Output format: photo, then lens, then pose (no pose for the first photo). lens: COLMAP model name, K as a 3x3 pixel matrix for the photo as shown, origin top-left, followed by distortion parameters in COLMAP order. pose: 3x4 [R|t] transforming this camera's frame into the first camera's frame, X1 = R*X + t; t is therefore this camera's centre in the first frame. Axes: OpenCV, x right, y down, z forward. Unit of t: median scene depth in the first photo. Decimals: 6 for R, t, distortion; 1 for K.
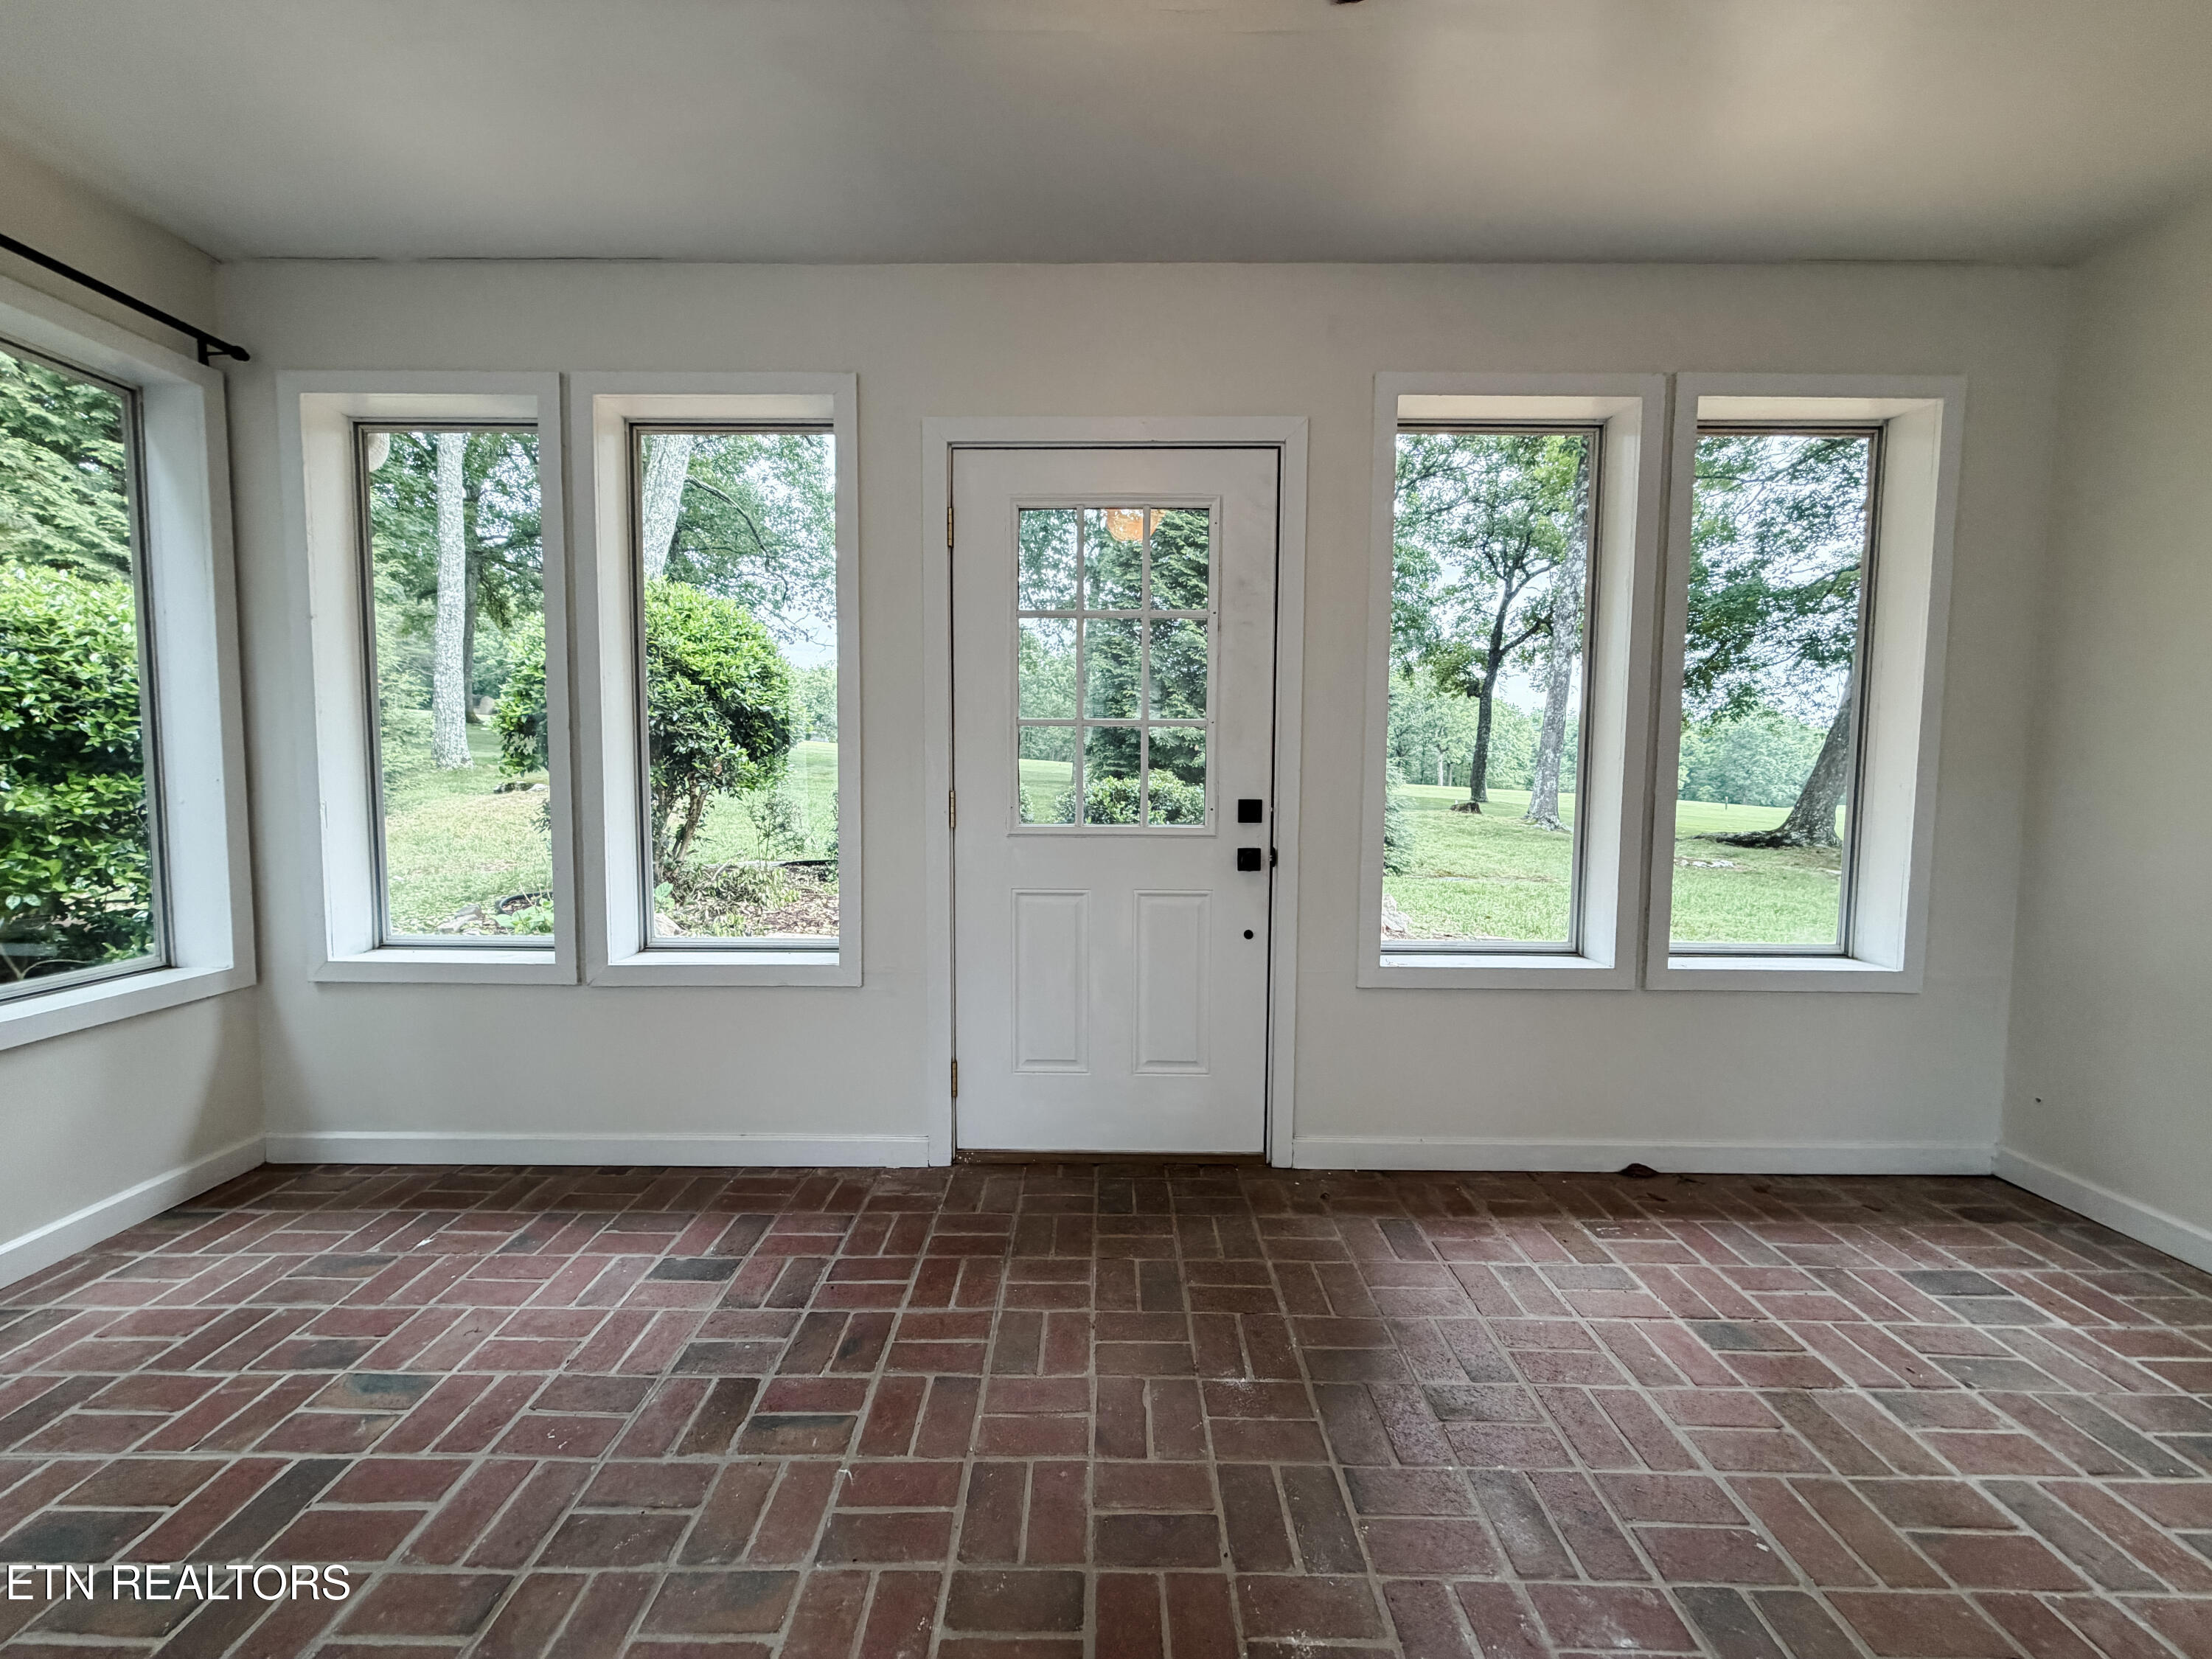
lens RADIAL K [[881.3, 0, 1100.2], [0, 881.3, 827.7], [0, 0, 1]] dist [-0.000632, -0.000226]
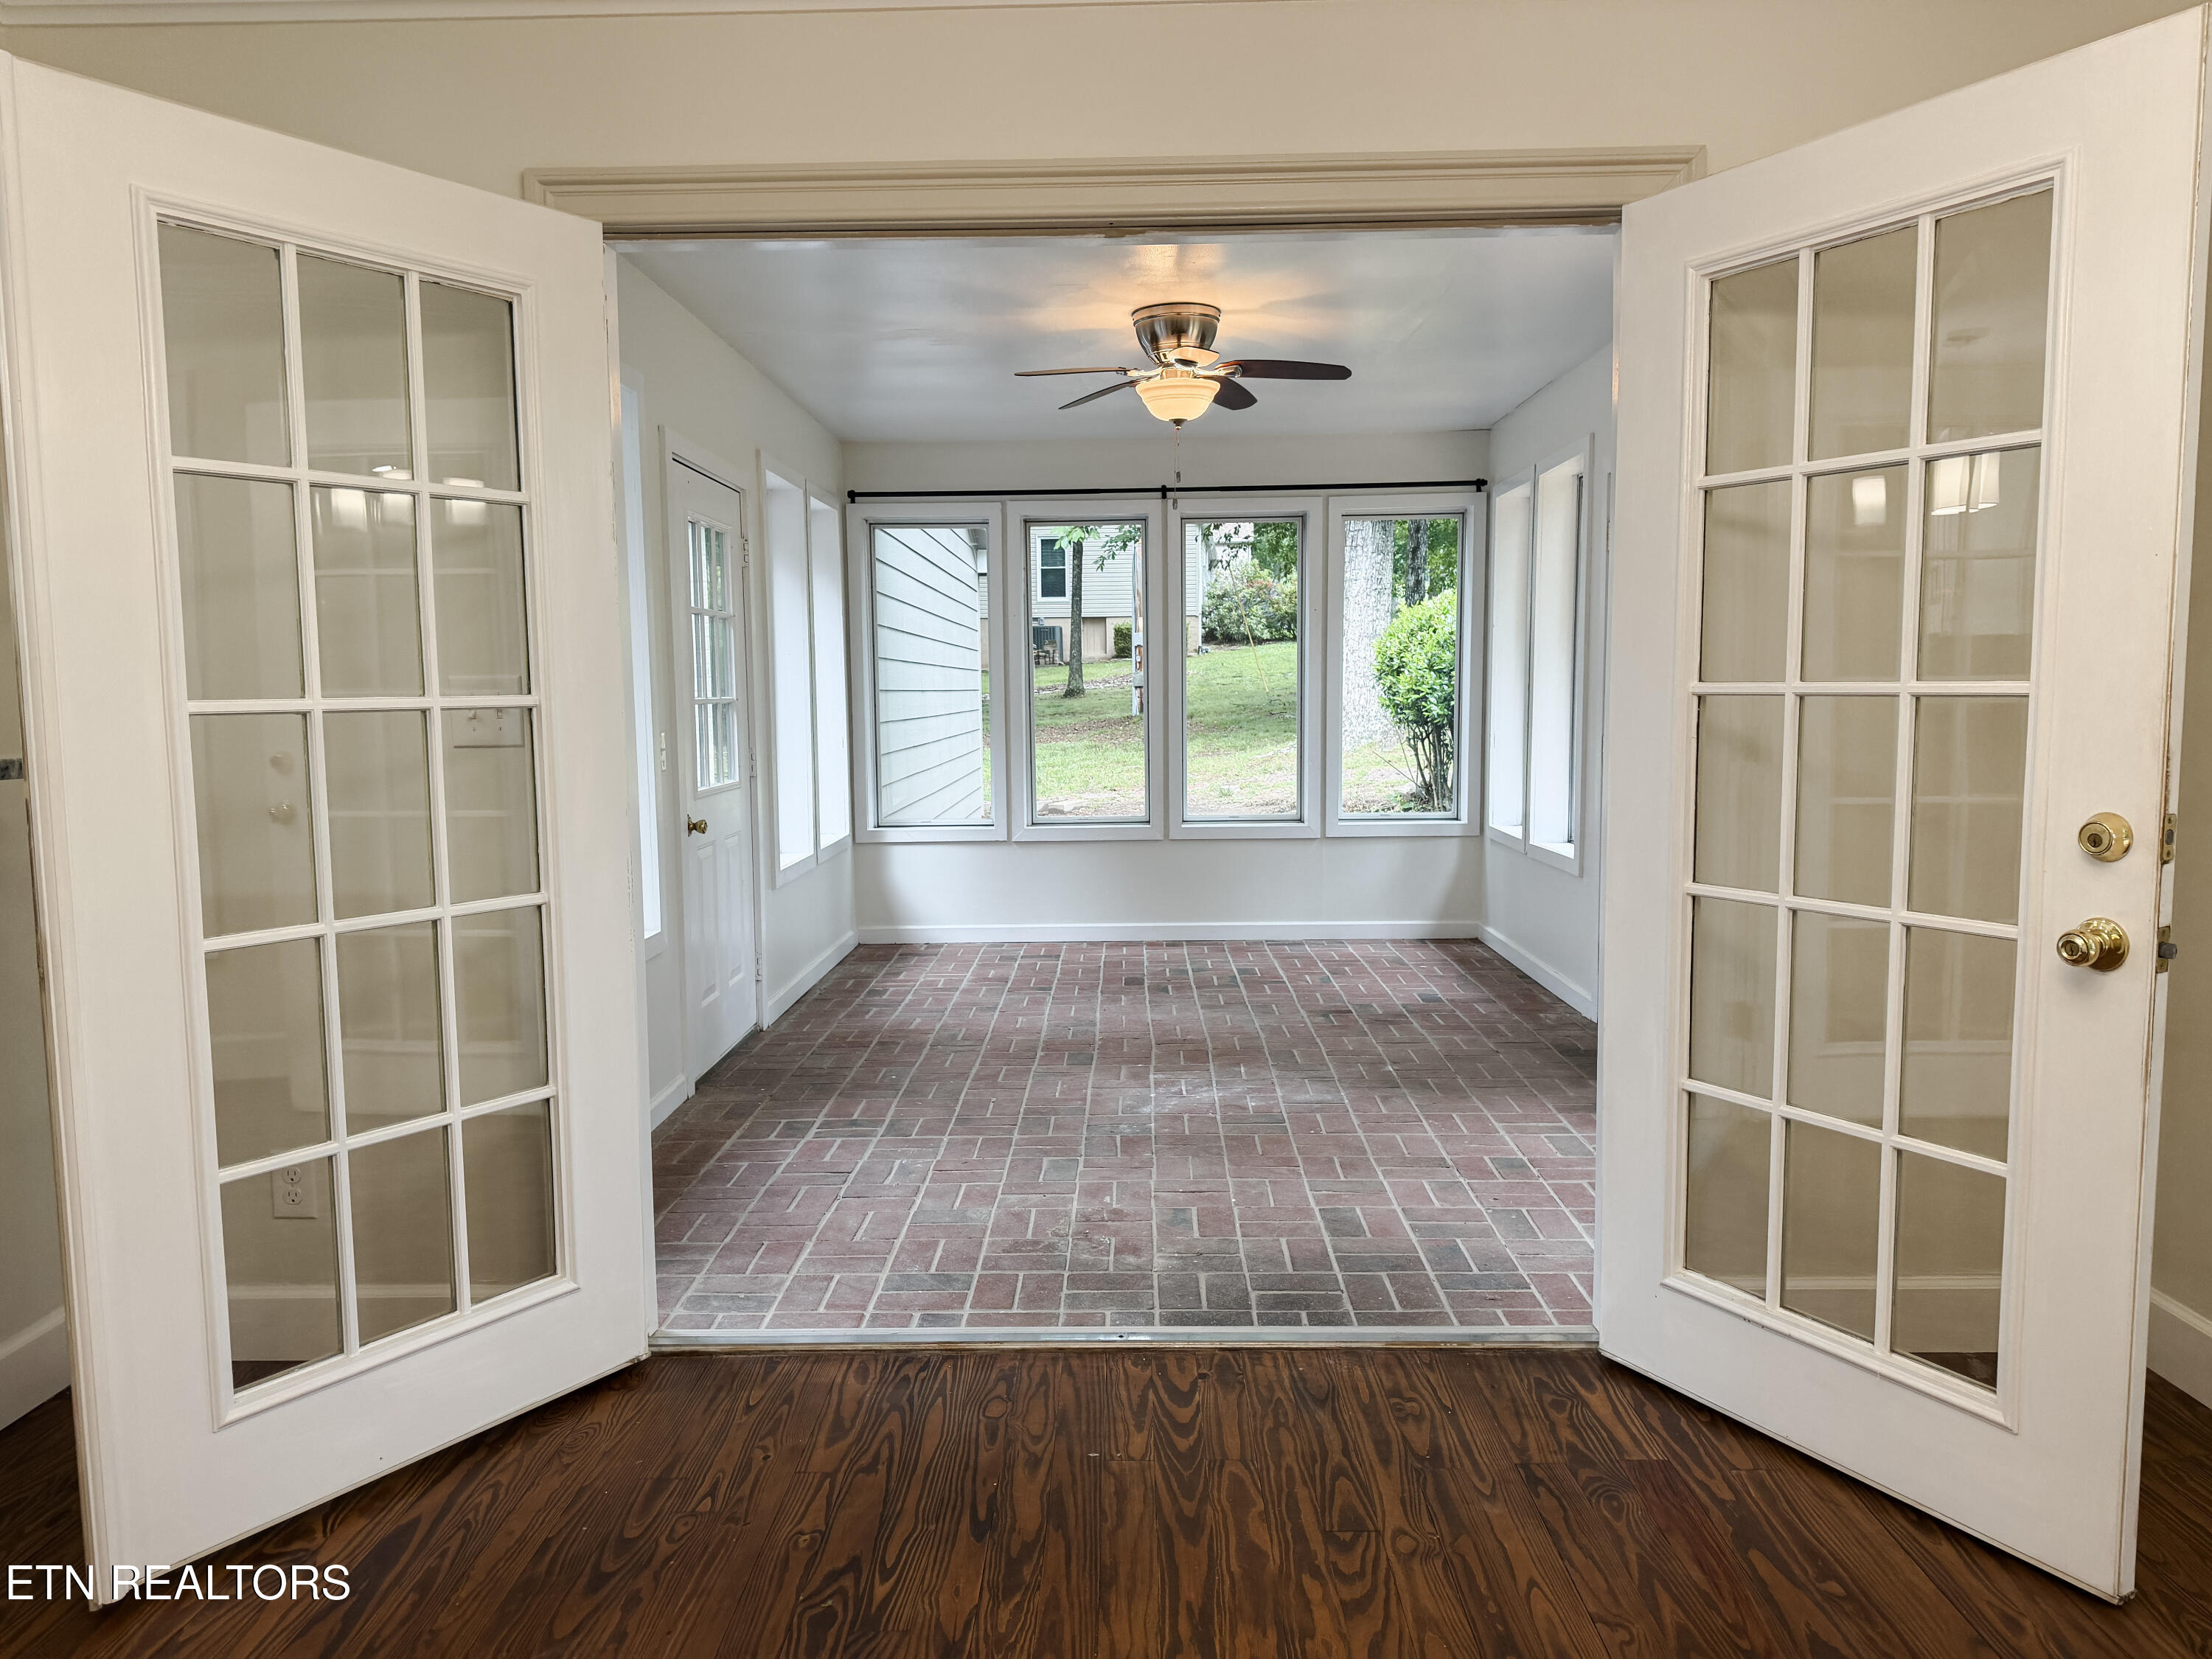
lens RADIAL K [[1547.0, 0, 1106.0], [0, 1547.0, 829.5], [0, 0, 1]] dist [0.000435, 0.000048]
pose [[-0.015168, 0.088004, -0.996005, 2.438398], [-0.056815, 0.994434, 0.088730, -0.077573], [0.998269, 0.057934, -0.010084, 0.315111]]
